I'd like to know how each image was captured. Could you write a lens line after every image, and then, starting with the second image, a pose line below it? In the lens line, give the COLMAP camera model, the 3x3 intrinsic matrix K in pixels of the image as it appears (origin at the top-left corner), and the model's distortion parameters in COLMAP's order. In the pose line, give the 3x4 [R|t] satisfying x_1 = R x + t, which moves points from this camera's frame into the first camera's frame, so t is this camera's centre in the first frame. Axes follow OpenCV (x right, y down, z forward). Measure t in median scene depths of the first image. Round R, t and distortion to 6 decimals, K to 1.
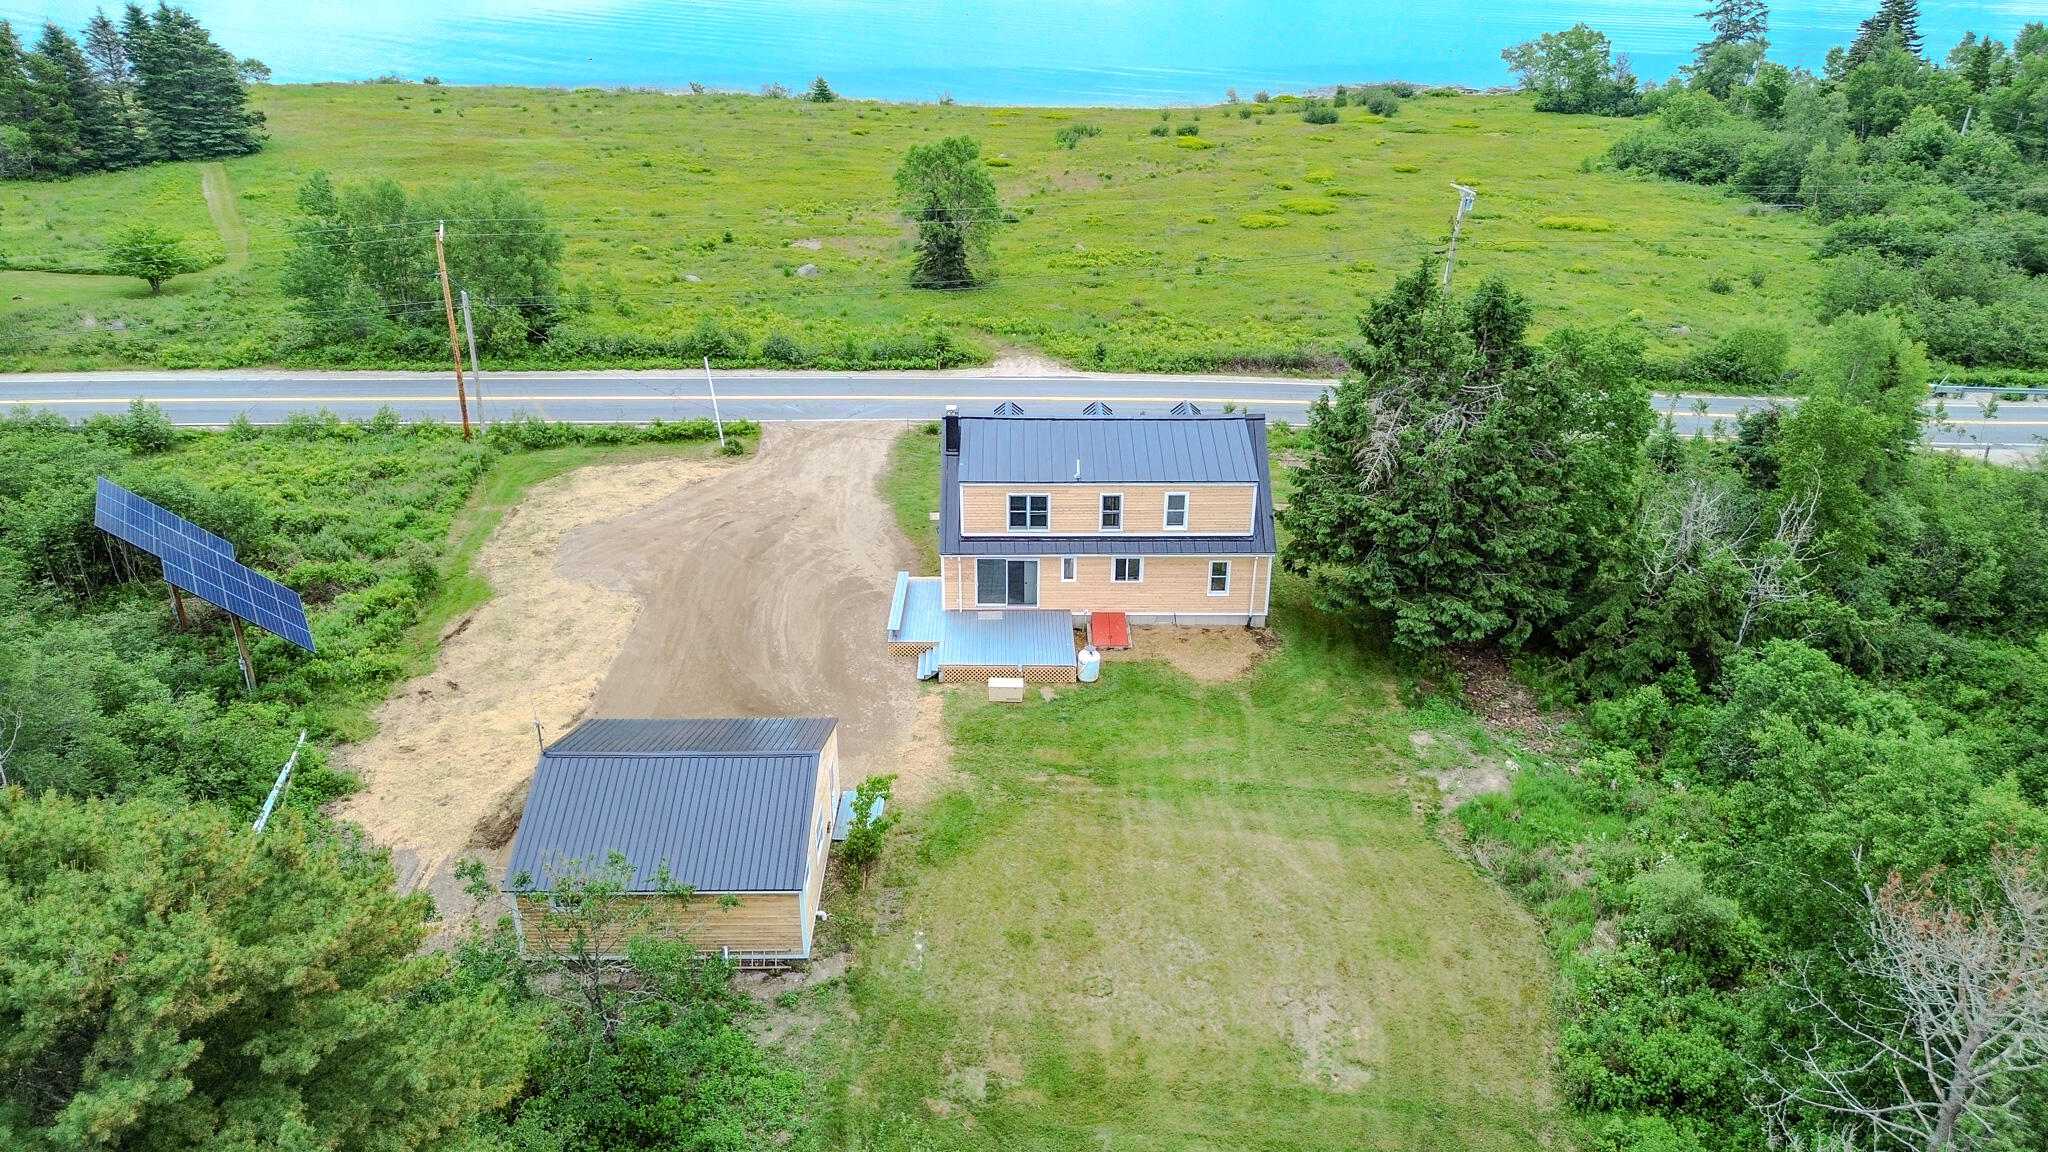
lens RADIAL K [[1451.6, 0, 1033.9], [0, 1451.6, 583.6], [0, 0, 1]] dist [0.071529, -0.071131]
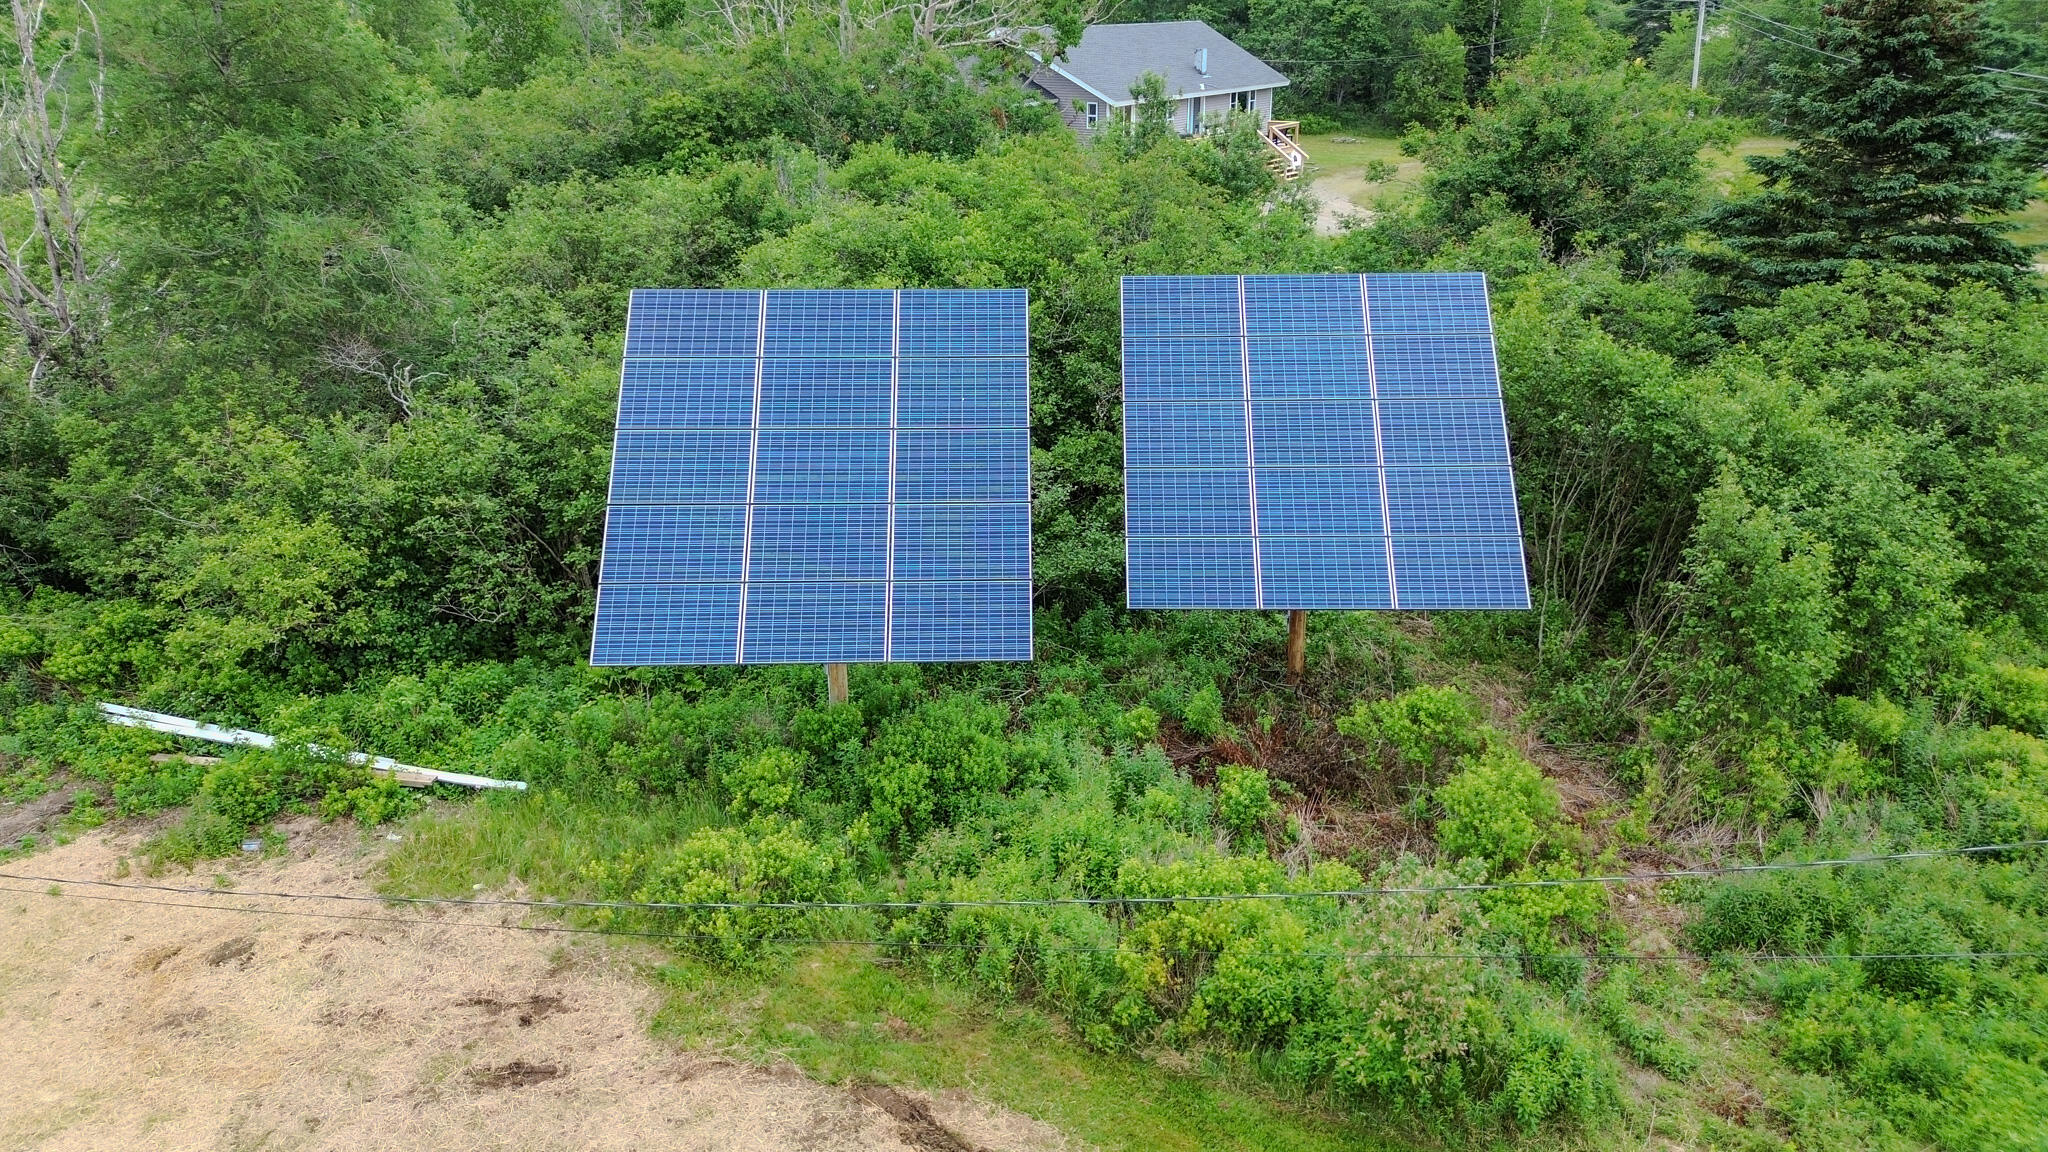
lens RADIAL K [[1451.6, 0, 1029.0], [0, 1451.6, 577.6], [0, 0, 1]] dist [0.071529, -0.071131]
pose [[-0.491393, 0.320265, -0.809916, -0.183379], [-0.385270, 0.754066, 0.531932, -0.127105], [0.781089, 0.573423, -0.247155, 0.779065]]
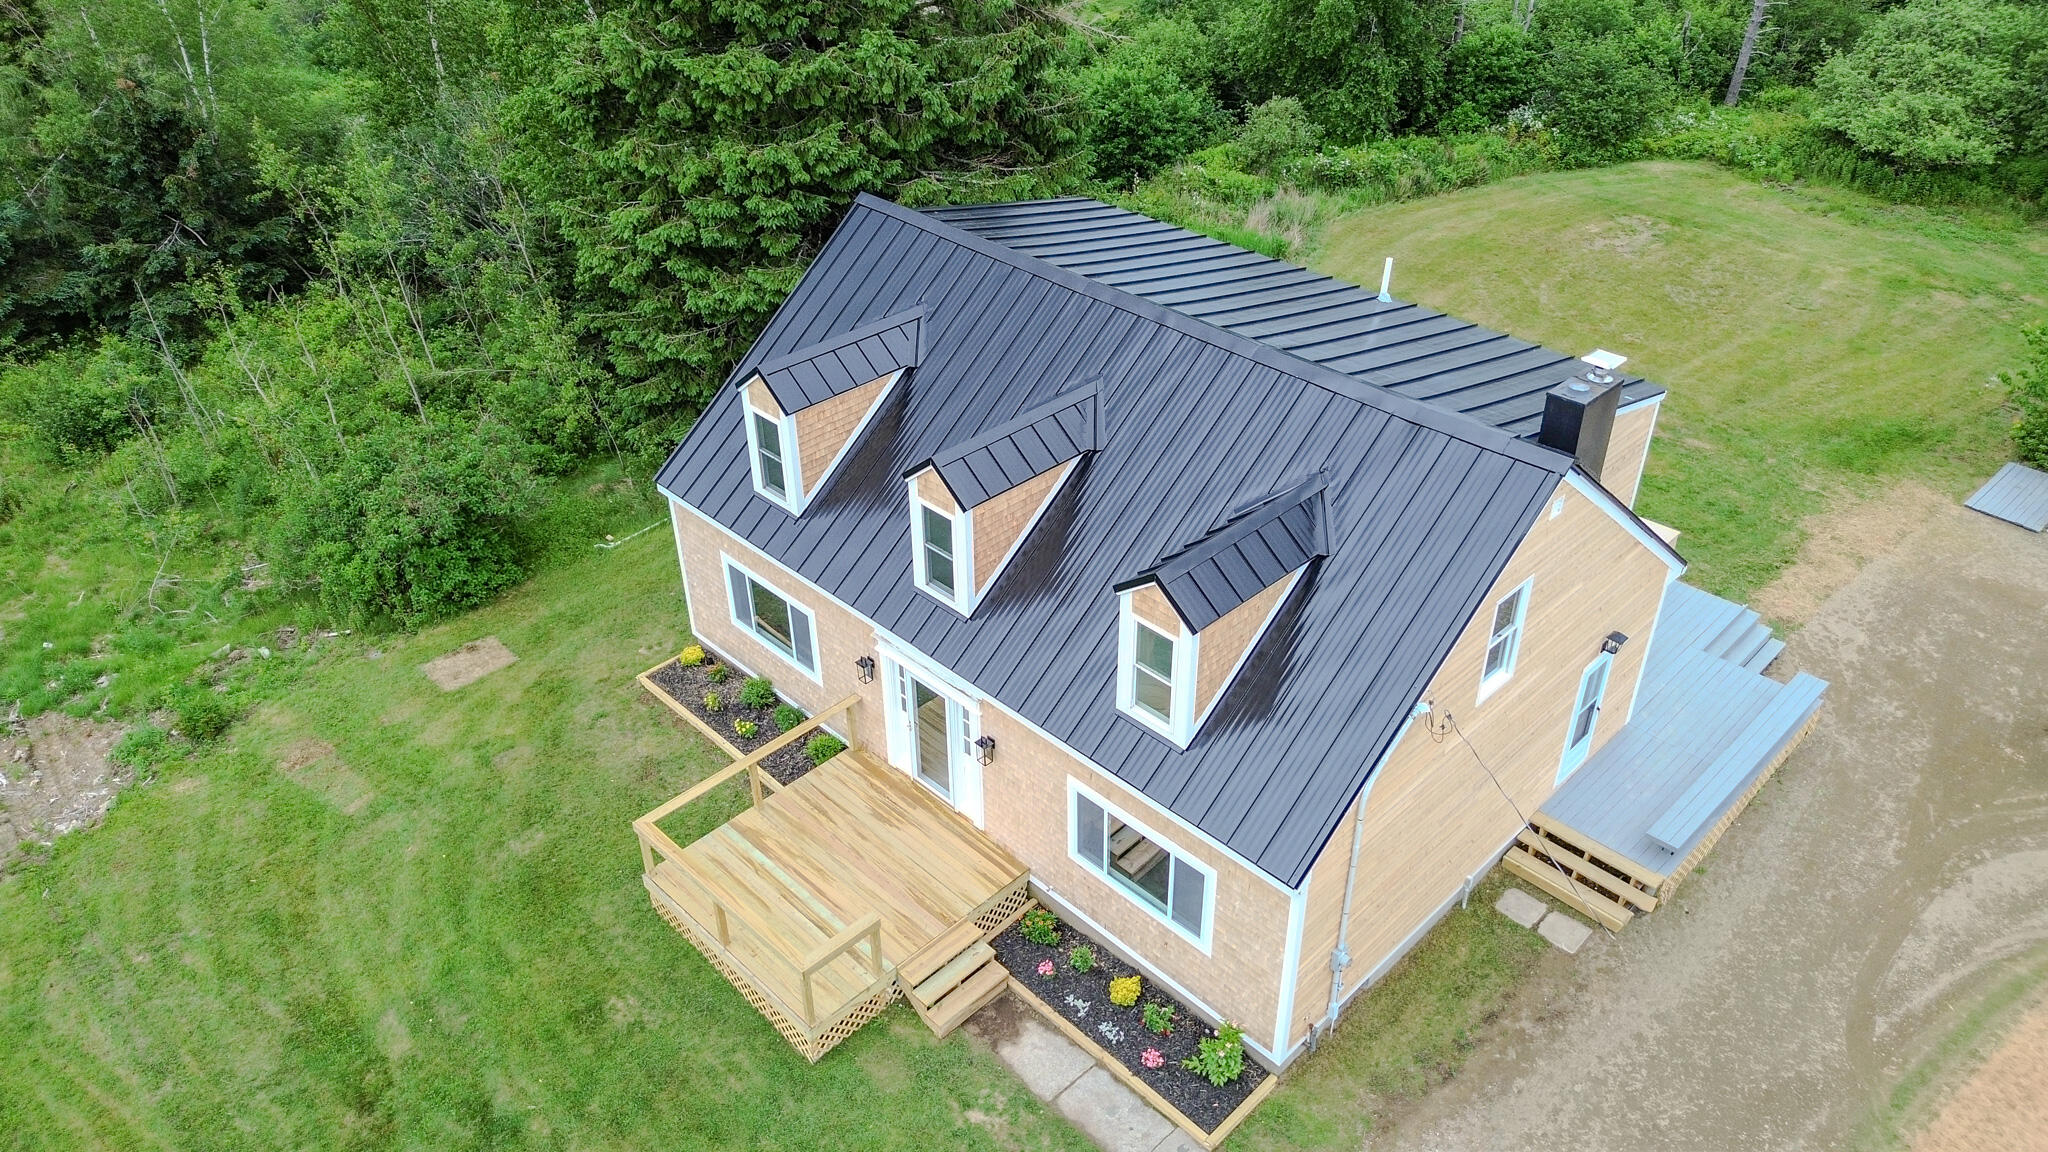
lens RADIAL K [[1451.6, 0, 1029.4], [0, 1451.6, 575.6], [0, 0, 1]] dist [0.071529, -0.071131]
pose [[-0.696760, -0.402021, 0.594057, -0.132929], [0.324533, 0.561891, 0.760892, -0.283346], [-0.639690, 0.722951, -0.261034, 0.913392]]
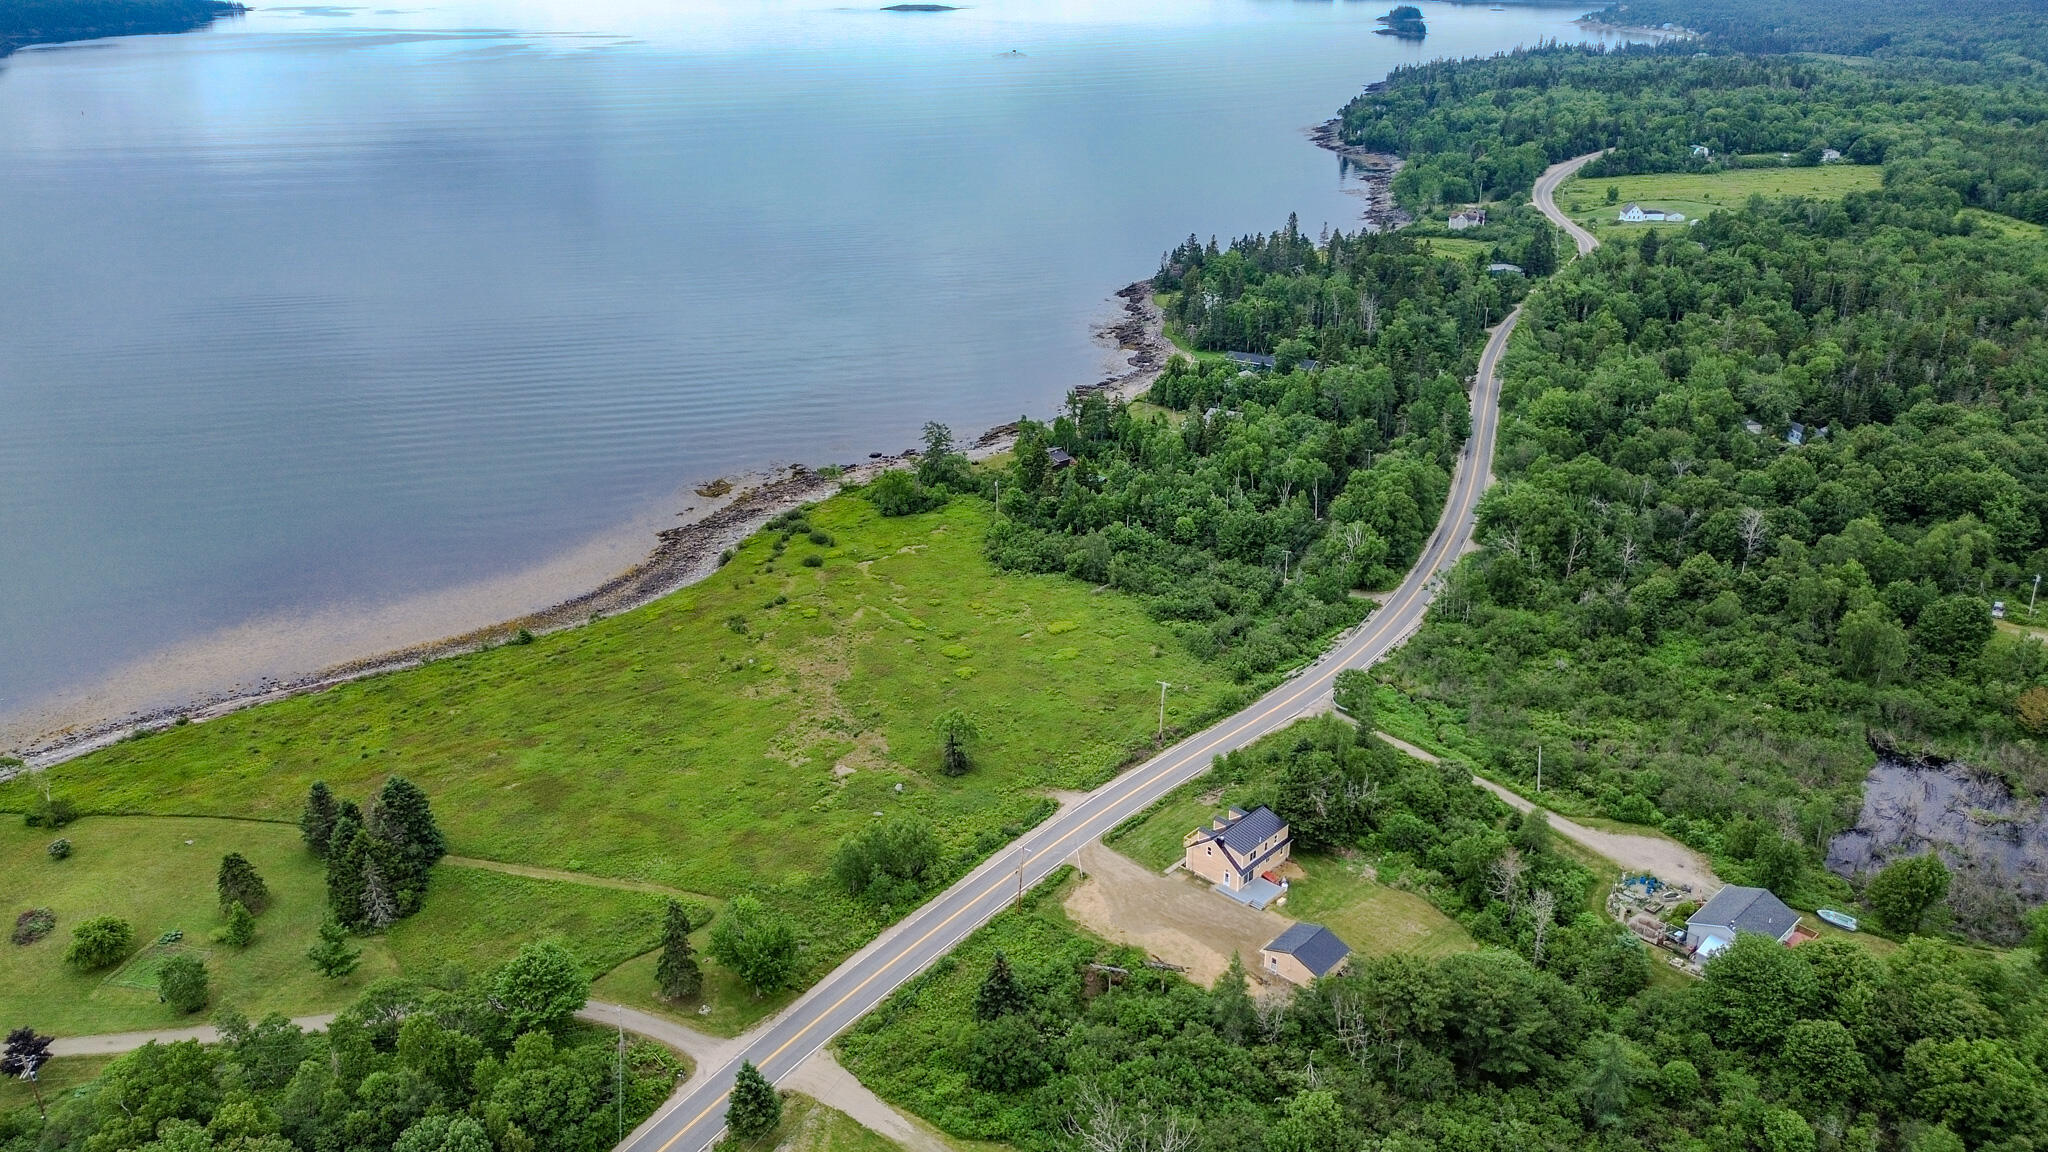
lens RADIAL K [[1451.6, 0, 1018.7], [0, 1451.6, 559.8], [0, 0, 1]] dist [0.071529, -0.071131]
pose [[0.696765, -0.283116, 0.659063, -2.003618], [0.328326, 0.942789, 0.057889, -0.885159], [-0.637746, 0.176053, 0.749857, -1.167433]]
